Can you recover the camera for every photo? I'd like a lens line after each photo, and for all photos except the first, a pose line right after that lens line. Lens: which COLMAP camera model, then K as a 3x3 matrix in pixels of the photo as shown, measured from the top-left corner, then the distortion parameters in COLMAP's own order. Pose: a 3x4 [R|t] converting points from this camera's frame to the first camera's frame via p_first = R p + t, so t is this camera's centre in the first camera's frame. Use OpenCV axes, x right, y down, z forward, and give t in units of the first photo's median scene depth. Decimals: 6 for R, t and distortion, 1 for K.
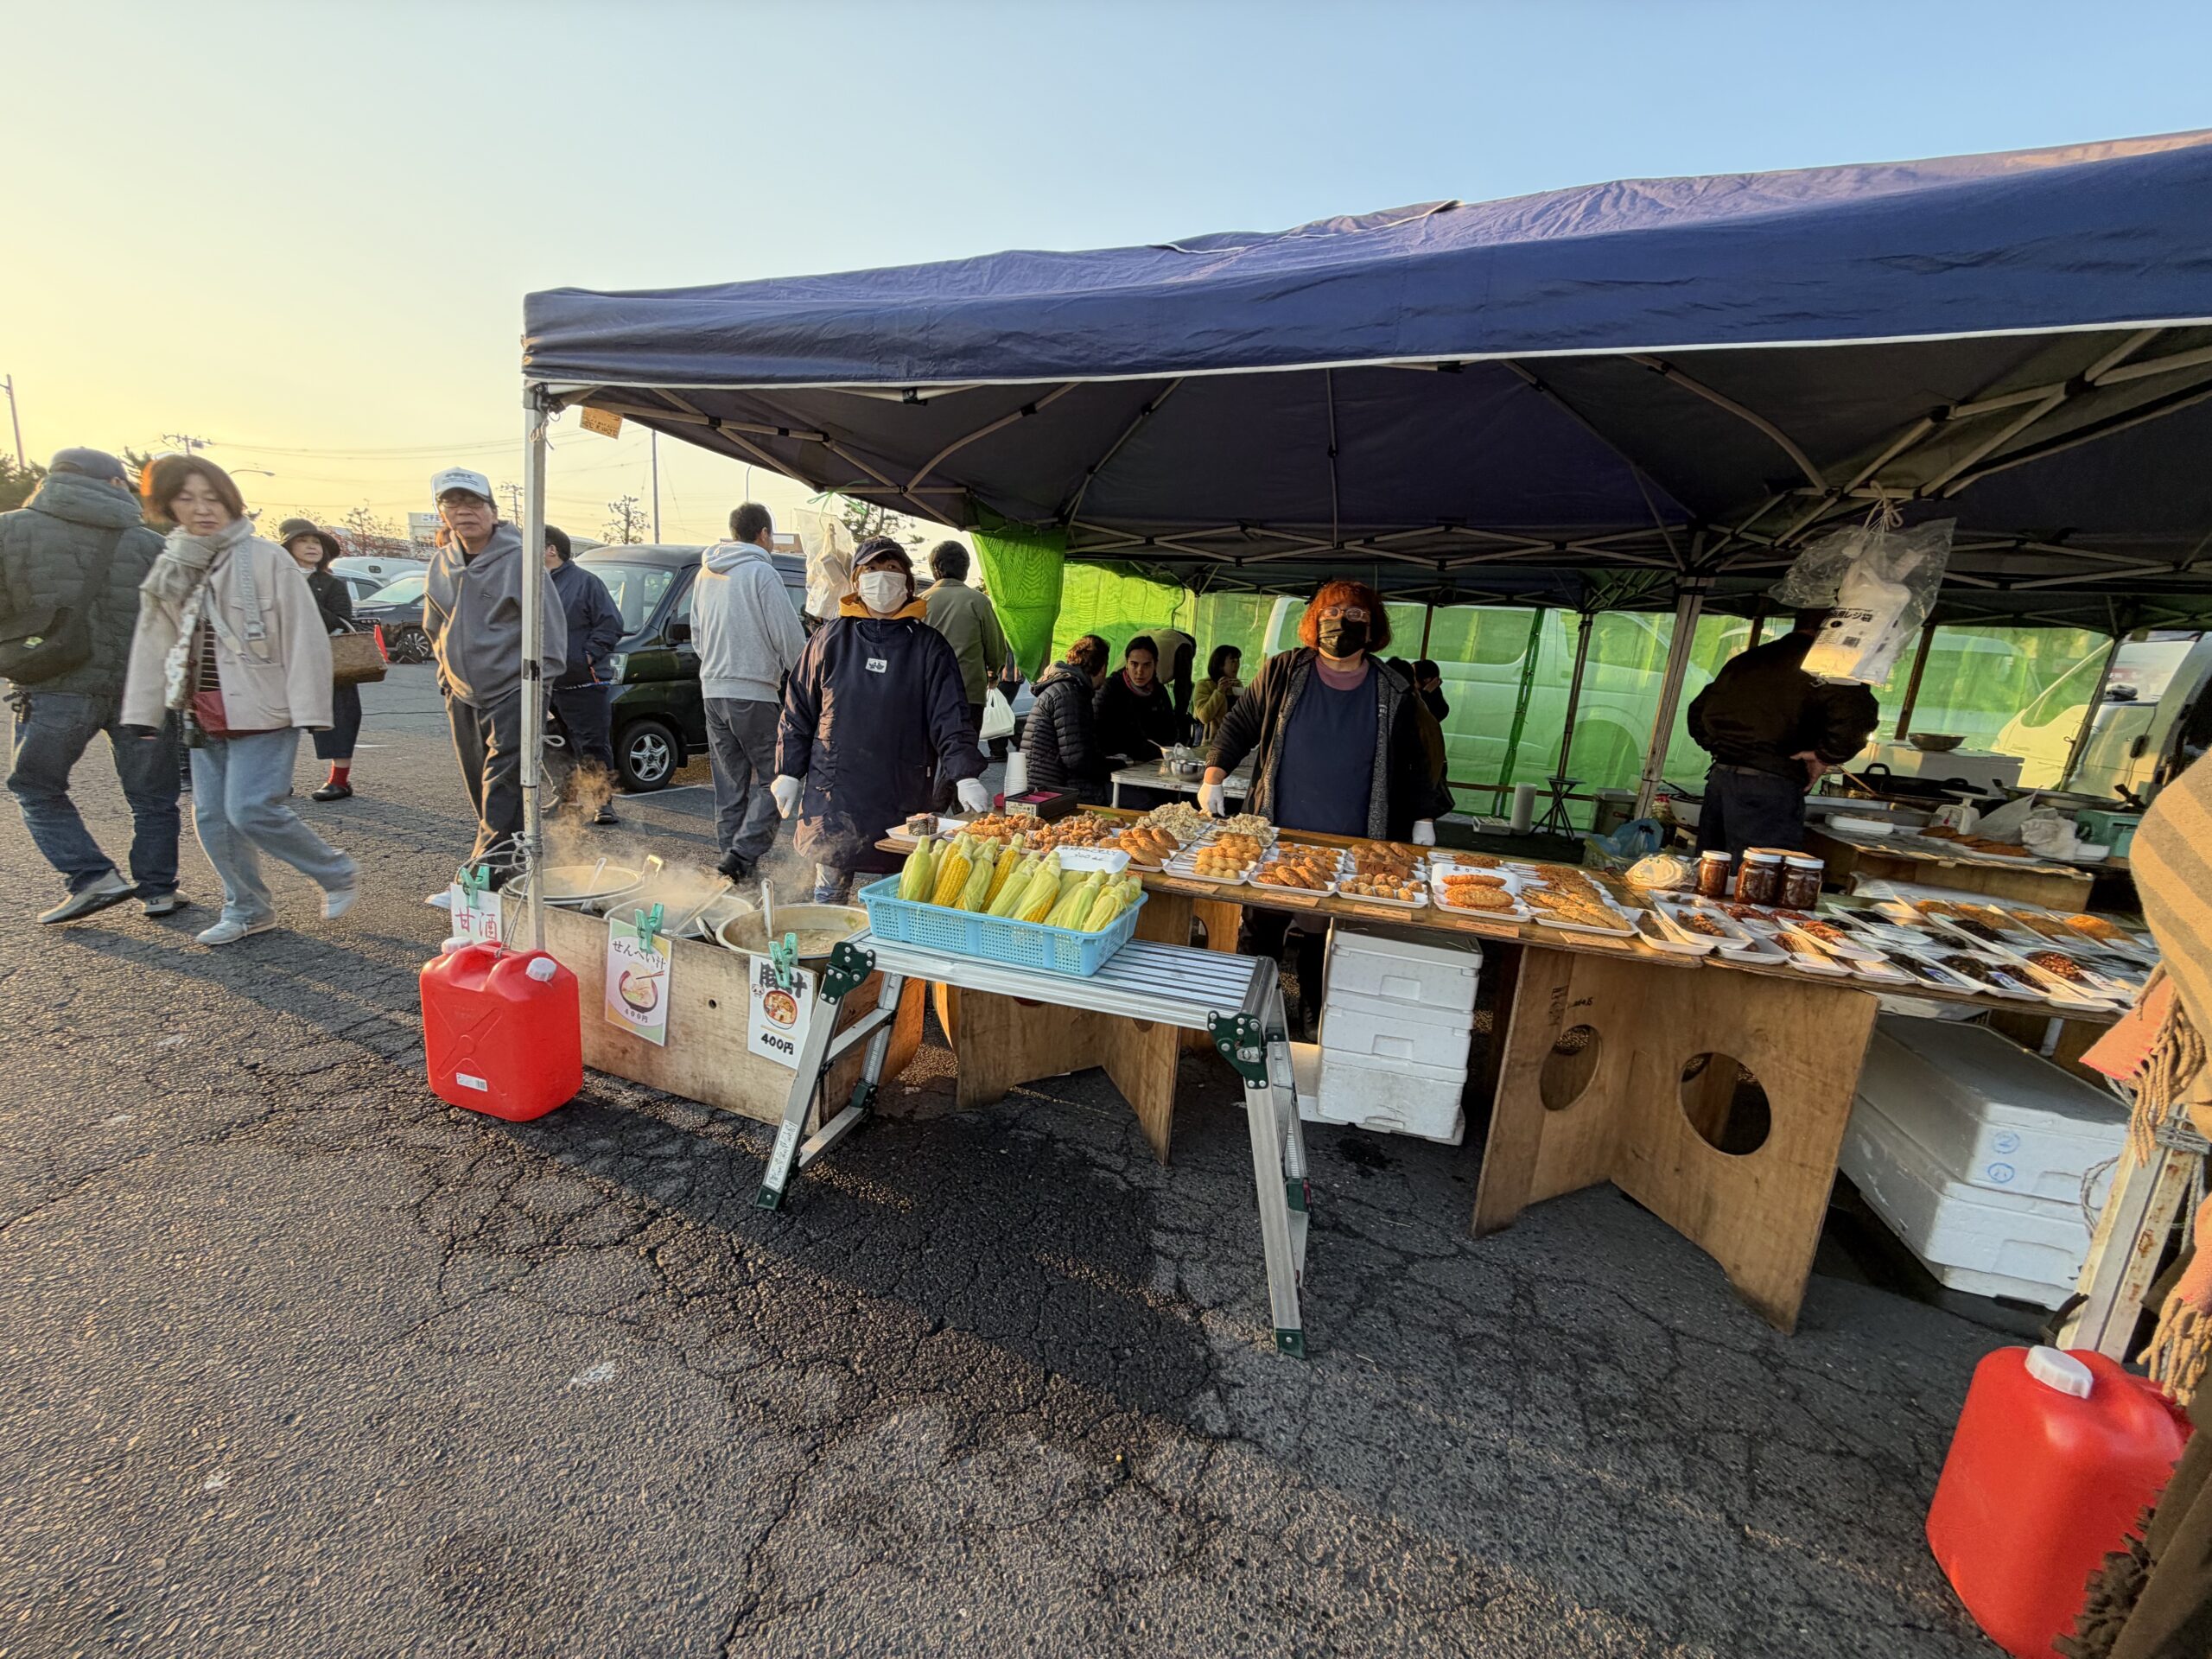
lens RADIAL K [[874.7, 0, 1103.3], [0, 874.7, 829.1], [0, 0, 1]] dist [-0.001013, -0.000068]
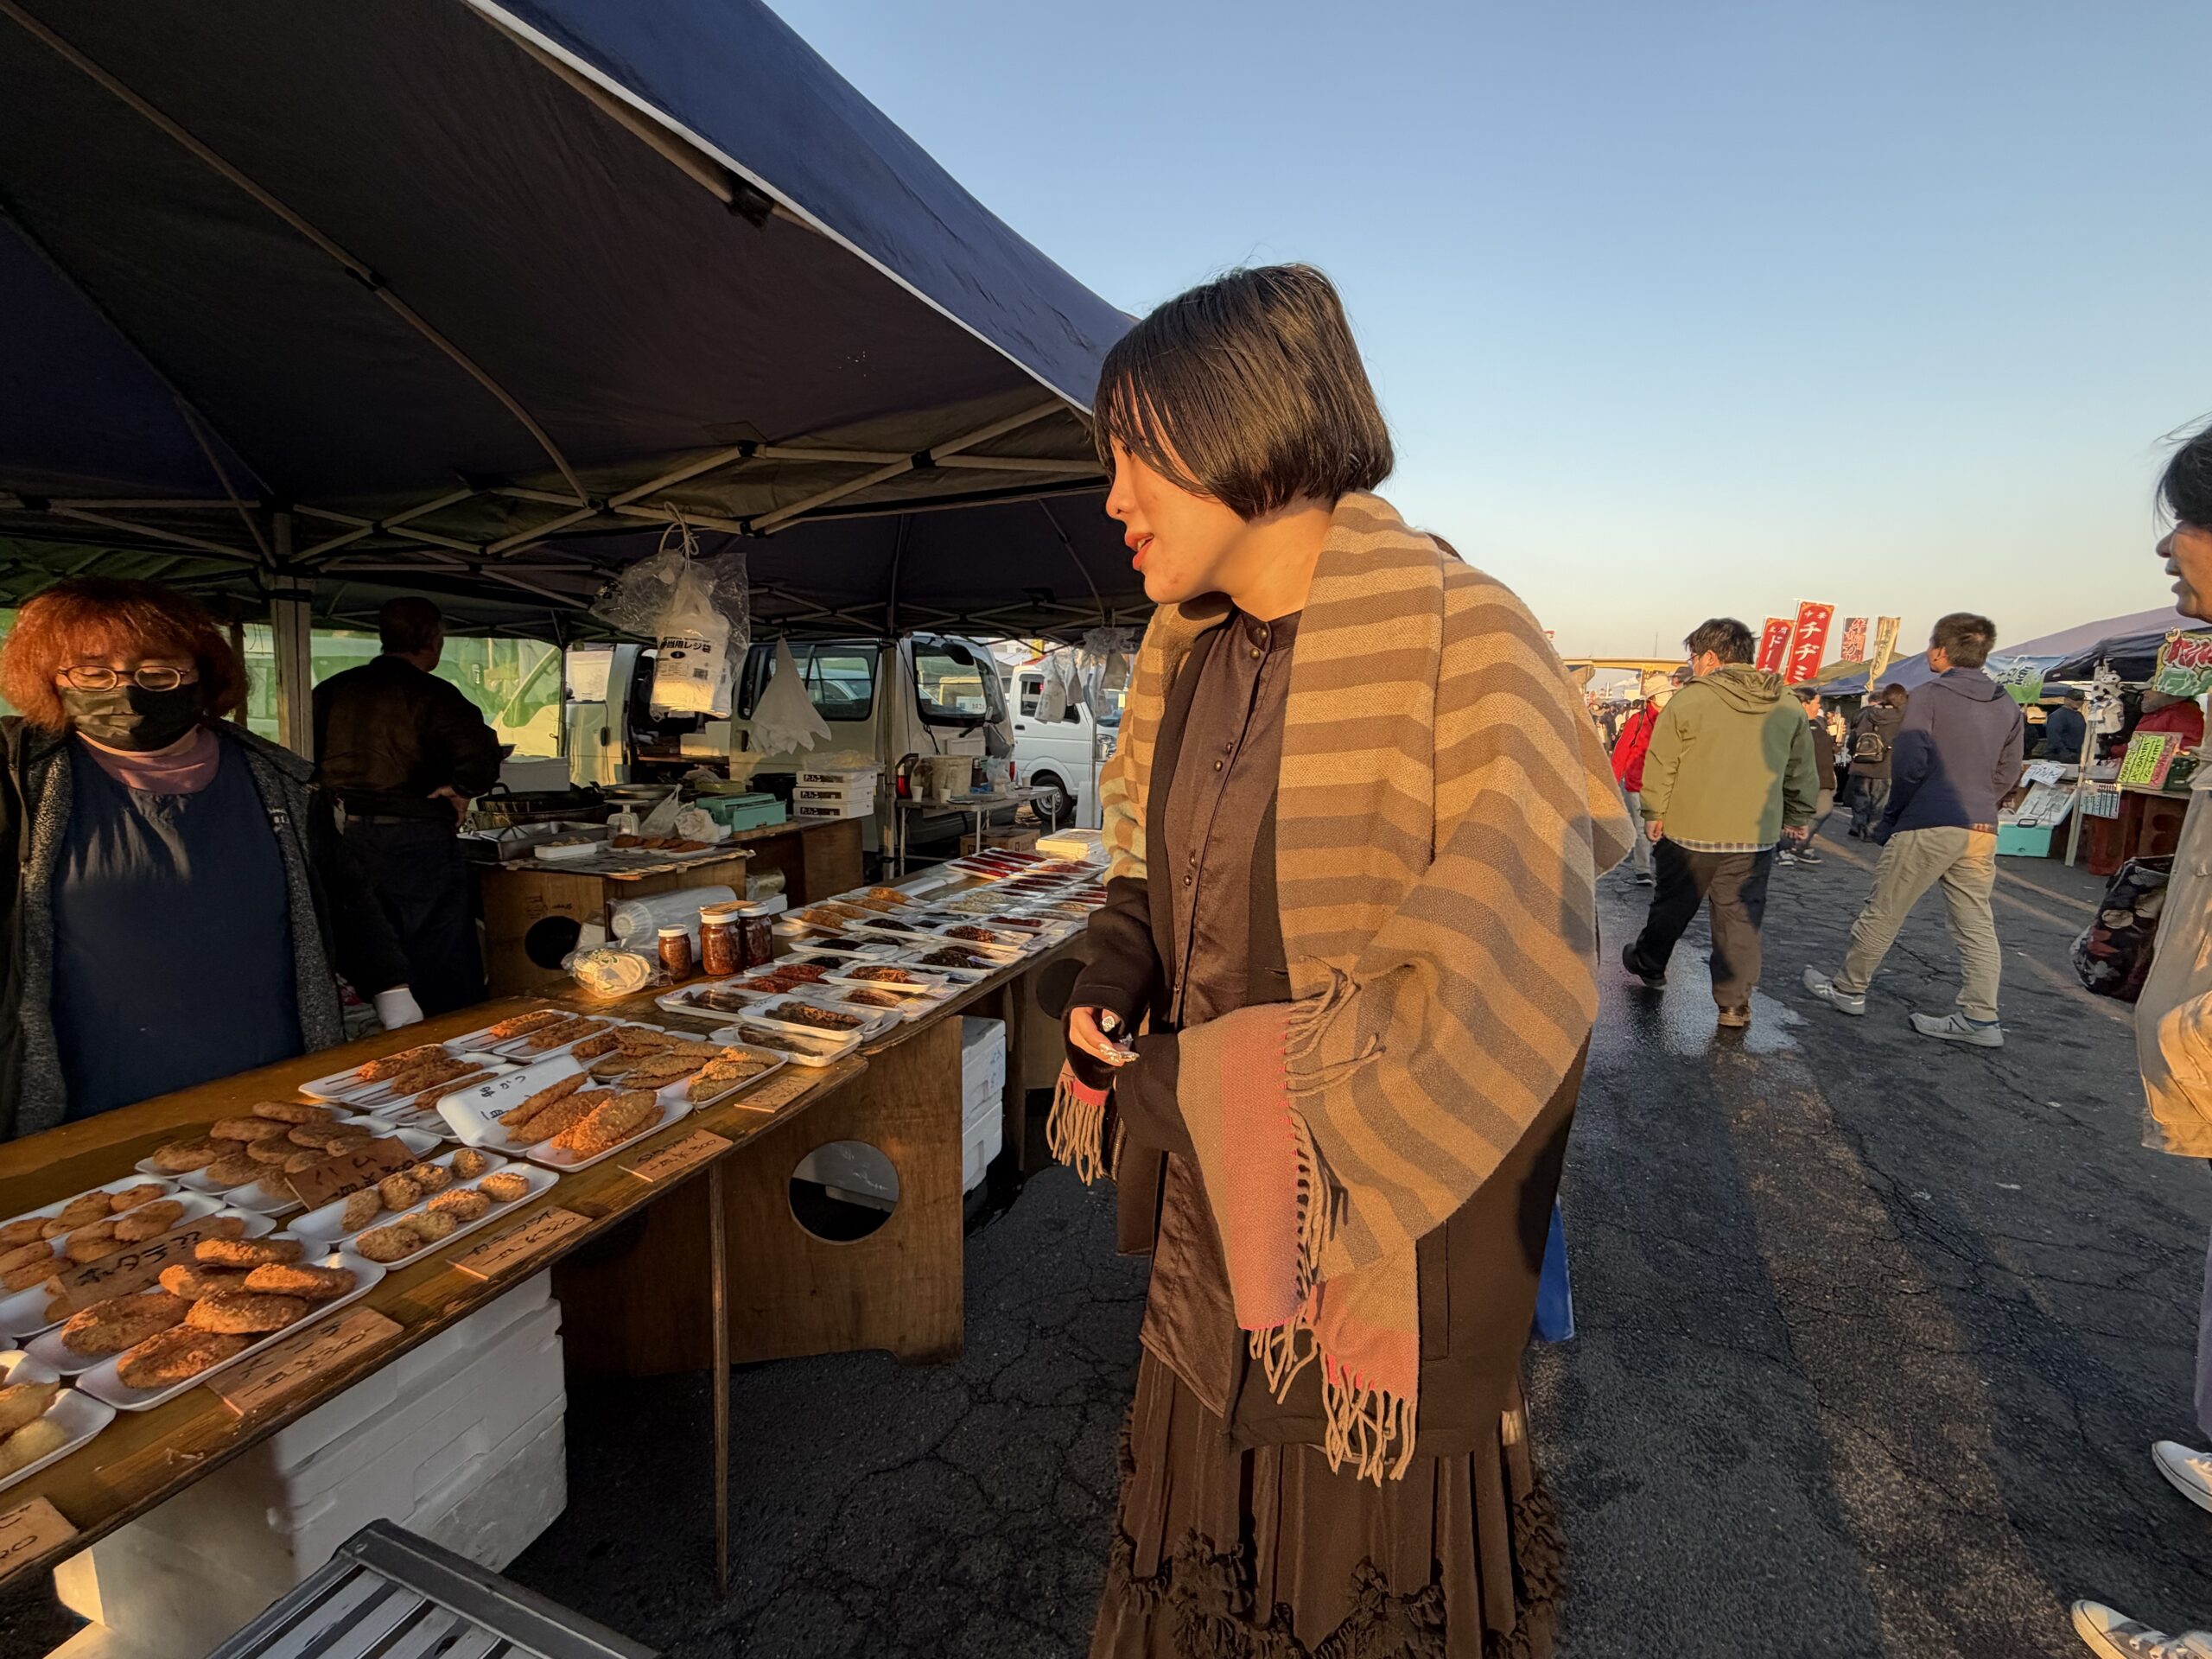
lens RADIAL K [[933.6, 0, 1104.0], [0, 933.6, 825.4], [0, 0, 1]] dist [0.010263, -0.000107]
pose [[0.079498, -0.193726, 0.977829, -0.112066], [0.209355, 0.962301, 0.173629, -0.130048], [-0.974603, 0.190910, 0.117058, 0.451663]]
